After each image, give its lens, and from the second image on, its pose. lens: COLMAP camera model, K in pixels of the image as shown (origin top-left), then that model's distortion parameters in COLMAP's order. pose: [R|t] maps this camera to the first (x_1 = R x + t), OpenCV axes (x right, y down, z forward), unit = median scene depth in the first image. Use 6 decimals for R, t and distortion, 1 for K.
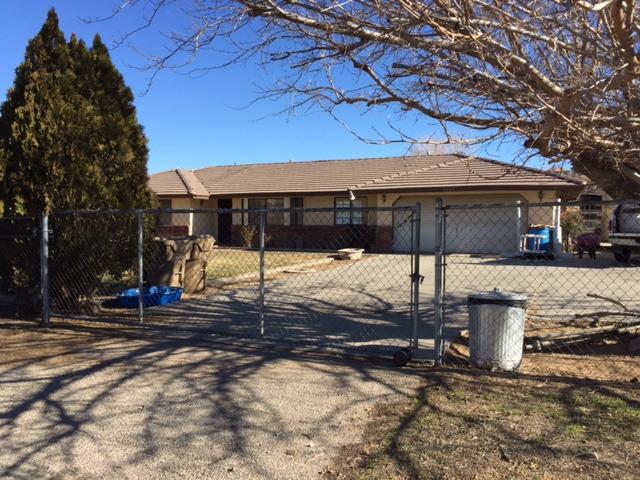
lens RADIAL K [[552.0, 0, 320.0], [0, 552.0, 240.0], [0, 0, 1]] dist [-0.002299, -0.000634]
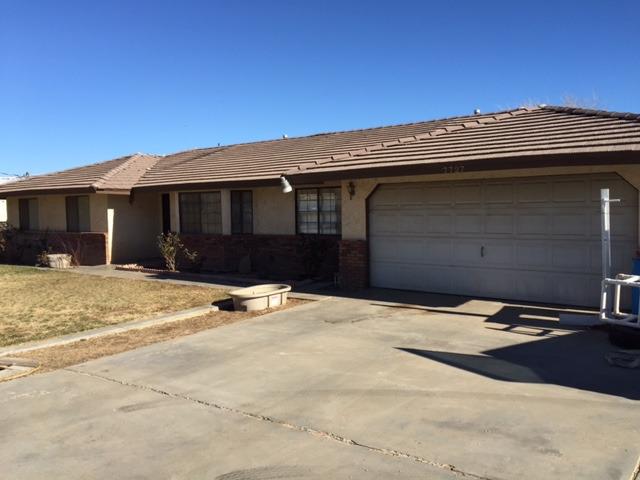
lens RADIAL K [[536.6, 0, 320.0], [0, 536.6, 240.0], [0, 0, 1]] dist [0.000551, 0.001122]
pose [[0.971762, 0.004350, -0.235923, 0.210092], [-0.000265, 0.999850, 0.017345, -0.034293], [0.235963, -0.016792, 0.971617, 0.478270]]
